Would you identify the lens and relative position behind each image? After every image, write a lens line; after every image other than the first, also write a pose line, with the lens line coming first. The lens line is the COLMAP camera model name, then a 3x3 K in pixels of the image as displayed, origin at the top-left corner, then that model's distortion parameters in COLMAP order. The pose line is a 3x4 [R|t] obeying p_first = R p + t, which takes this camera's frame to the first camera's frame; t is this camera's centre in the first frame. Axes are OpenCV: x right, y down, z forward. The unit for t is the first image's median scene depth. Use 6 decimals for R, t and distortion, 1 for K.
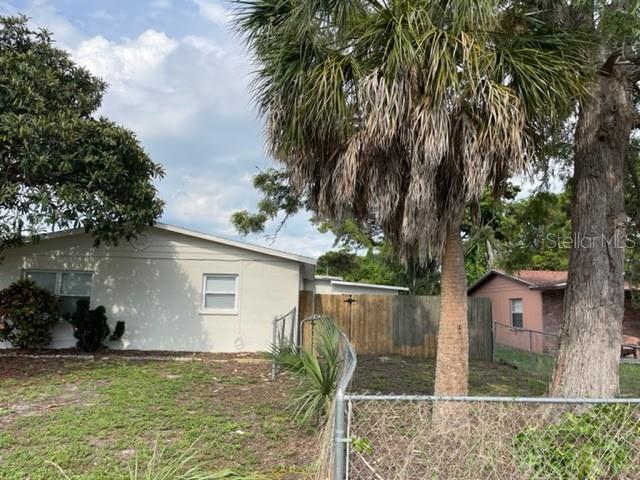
lens RADIAL K [[478.2, 0, 320.3], [0, 478.2, 239.9], [0, 0, 1]] dist [0.001625, 0.000642]
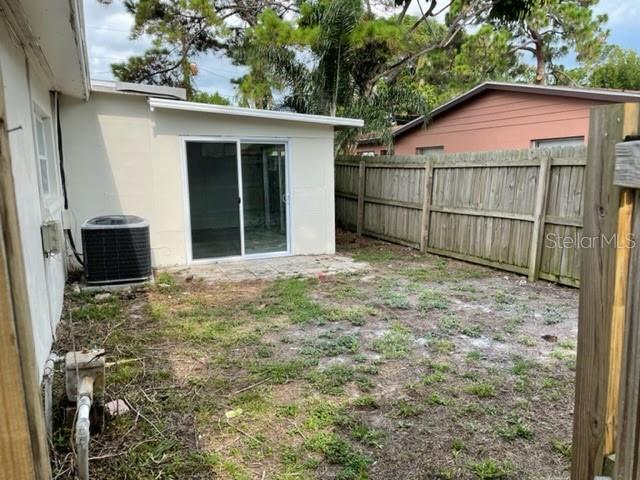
lens RADIAL K [[478.2, 0, 320.4], [0, 478.2, 240.2], [0, 0, 1]] dist [0.001625, 0.000642]
pose [[0.913198, -0.104018, 0.394018, -0.008712], [-0.015700, 0.957178, 0.289075, 0.081956], [-0.407214, -0.270169, 0.872460, 0.653027]]
